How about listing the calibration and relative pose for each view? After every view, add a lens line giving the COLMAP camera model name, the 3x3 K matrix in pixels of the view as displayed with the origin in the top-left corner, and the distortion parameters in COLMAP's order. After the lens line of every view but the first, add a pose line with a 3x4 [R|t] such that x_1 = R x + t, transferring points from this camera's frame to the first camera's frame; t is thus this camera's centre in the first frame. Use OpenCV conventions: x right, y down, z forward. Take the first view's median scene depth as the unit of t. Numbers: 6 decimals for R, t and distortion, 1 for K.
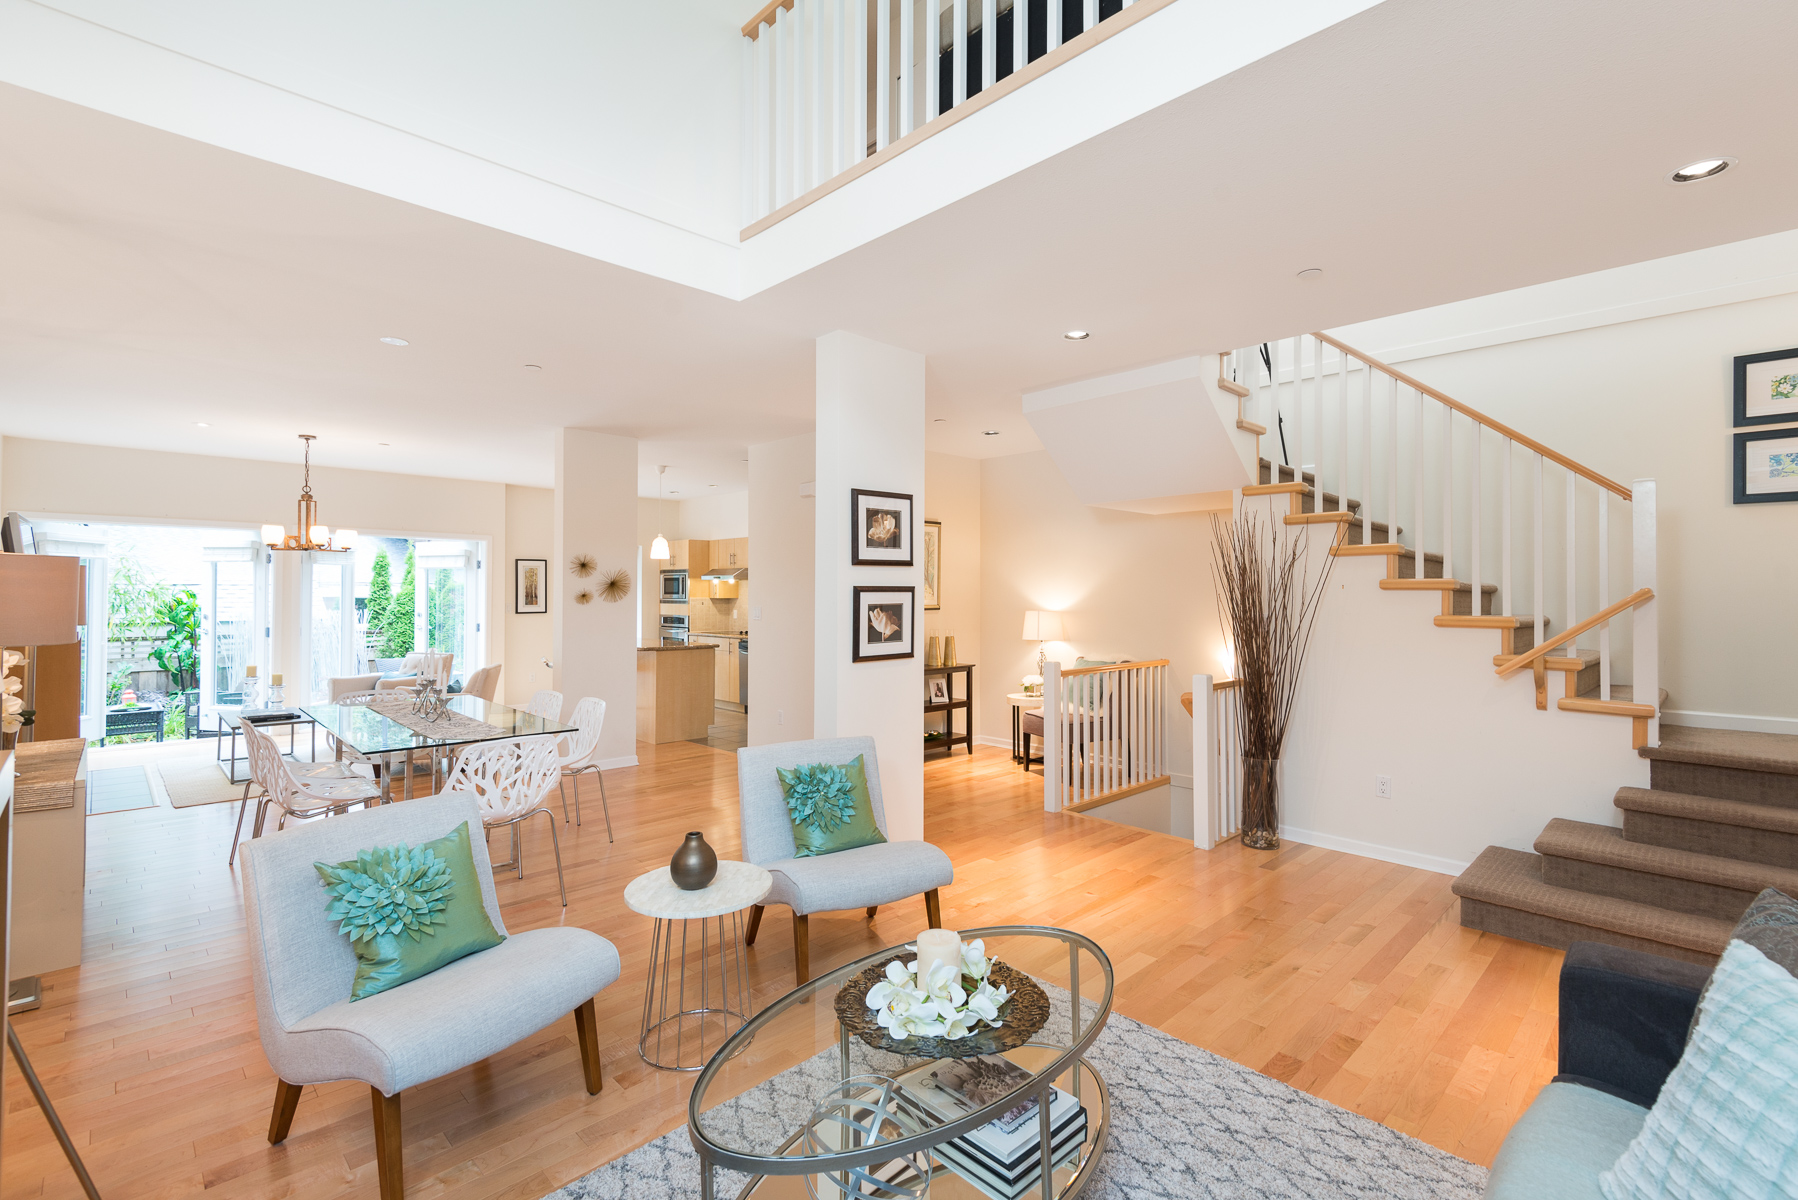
lens RADIAL K [[813.0, 0, 906.4], [0, 813.0, 585.9], [0, 0, 1]] dist [0.024148, -0.011877]
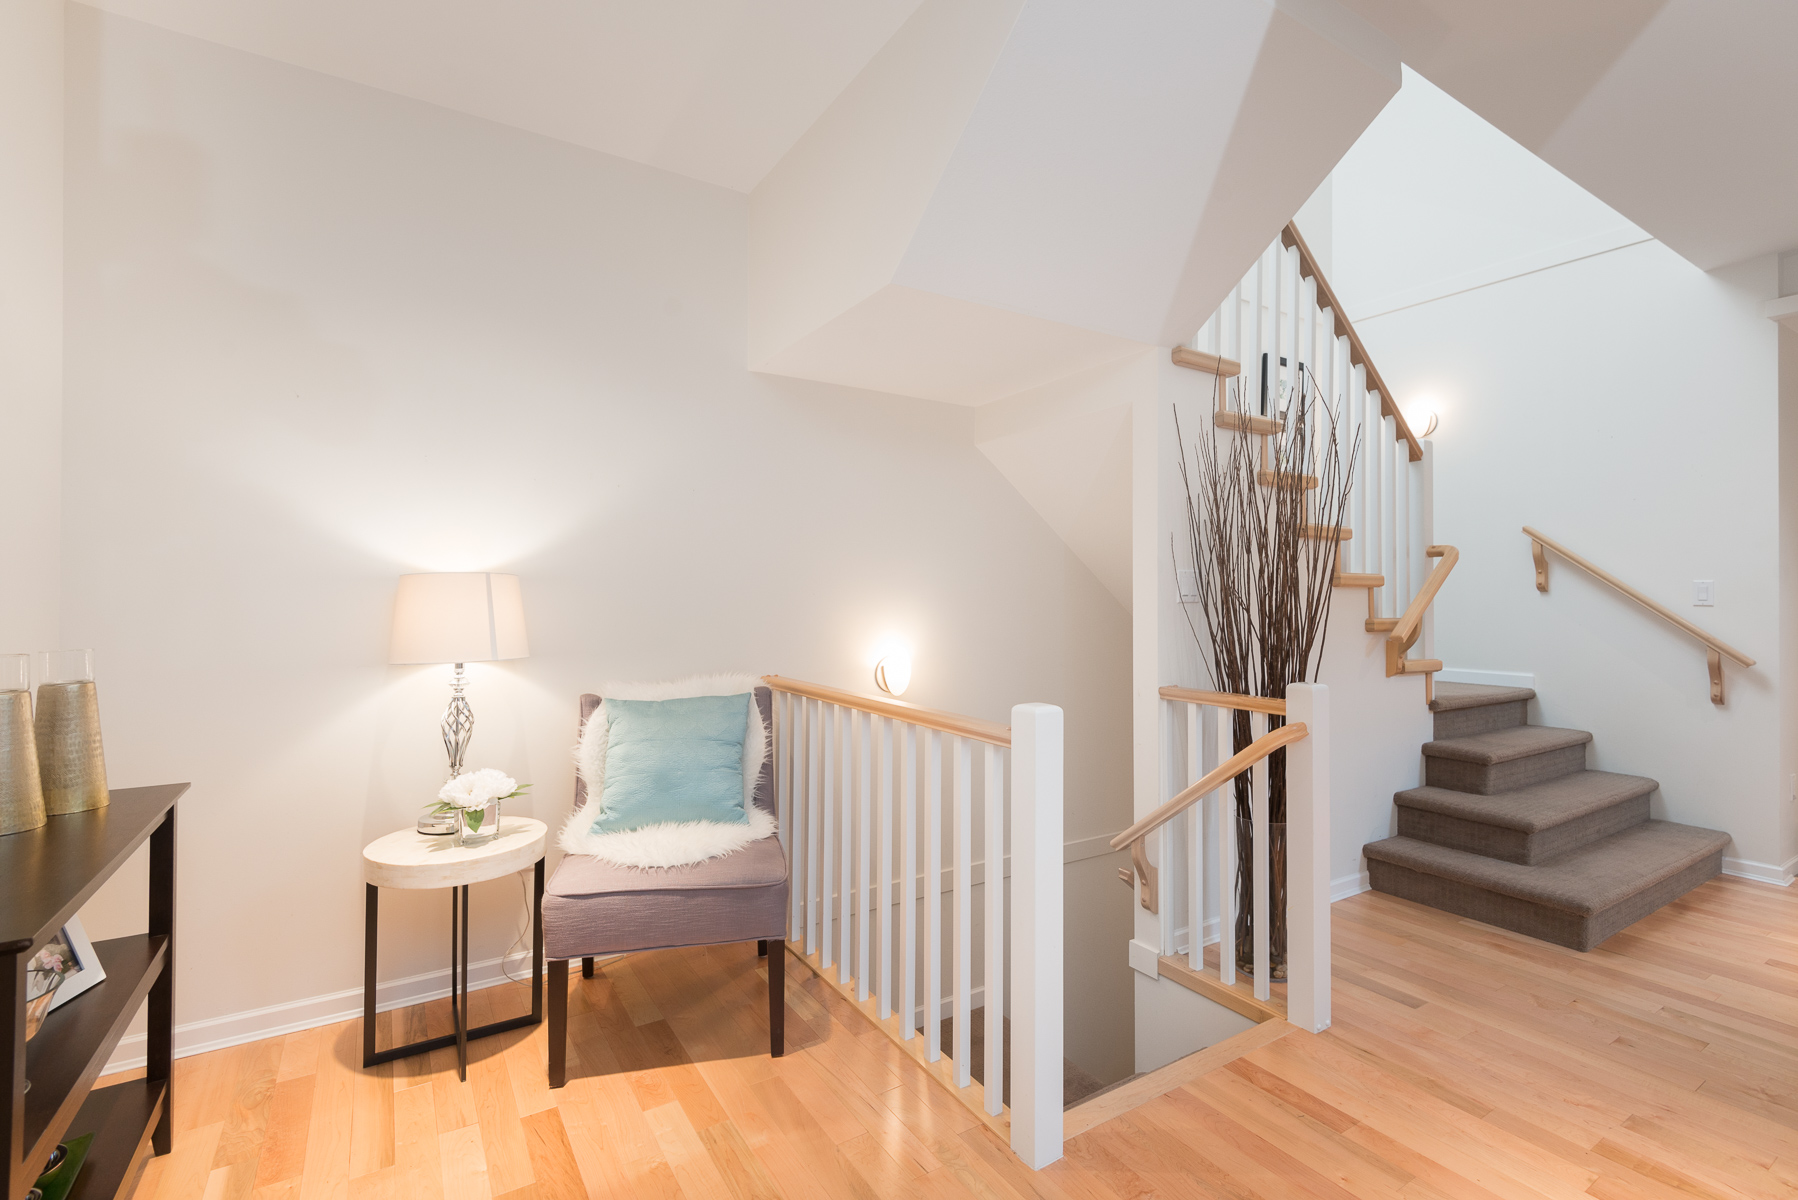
lens RADIAL K [[813.0, 0, 915.1], [0, 813.0, 582.8], [0, 0, 1]] dist [0.024148, -0.011877]
pose [[0.190738, 0.009605, 0.981594, -0.087102], [-0.015289, 0.999860, -0.006813, 0.024491], [-0.981522, -0.013708, 0.190858, 0.538744]]
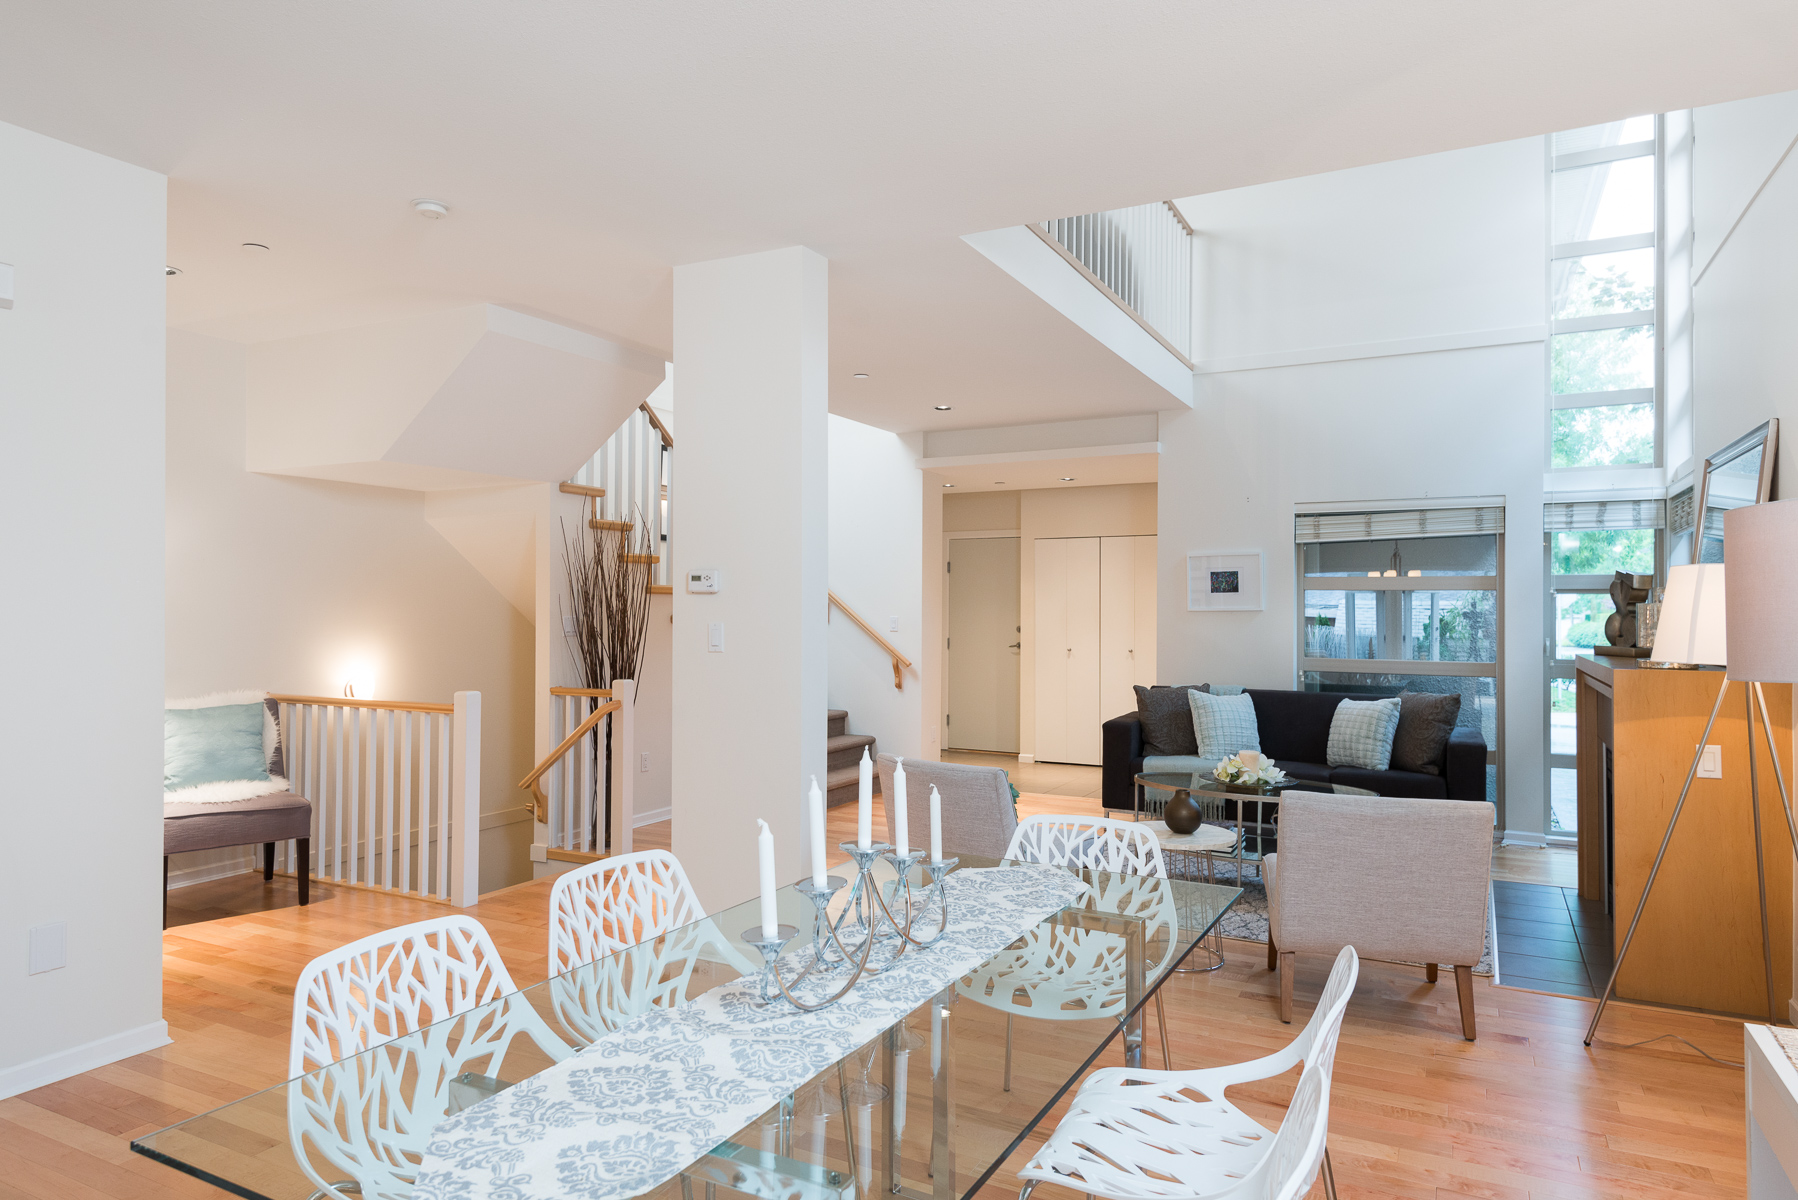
lens RADIAL K [[1078.8, 0, 890.9], [0, 1078.8, 593.3], [0, 0, 1]] dist [0.043493, -0.008409]
pose [[-0.302198, 0.008163, 0.953210, -0.451641], [-0.014746, 0.999804, -0.013237, 0.008588], [-0.953131, -0.018056, -0.302018, 0.511434]]
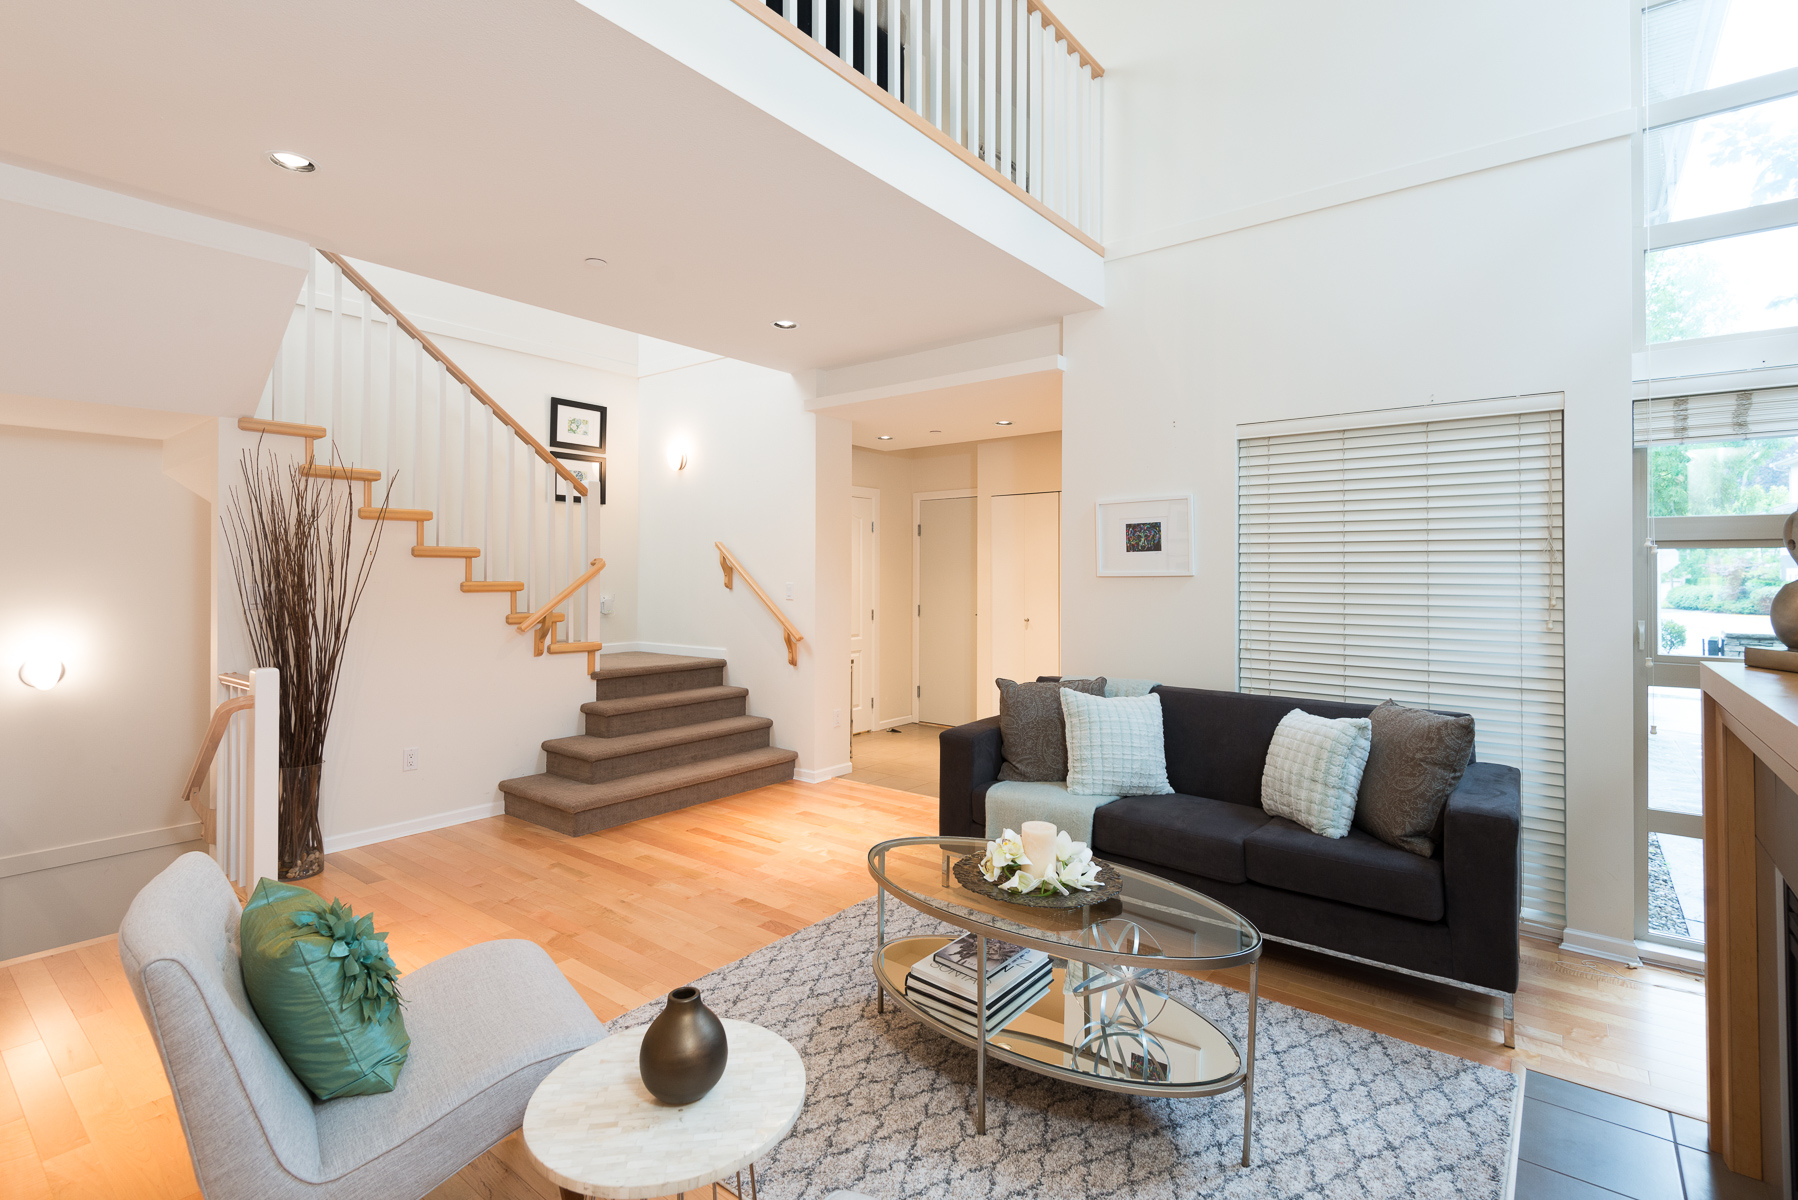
lens RADIAL K [[813.0, 0, 914.4], [0, 813.0, 559.1], [0, 0, 1]] dist [0.024148, -0.011877]
pose [[-0.121459, 0.011889, 0.992525, -0.208411], [-0.012559, 0.999830, -0.013513, 0.005936], [-0.992517, -0.014106, -0.121289, 0.234997]]
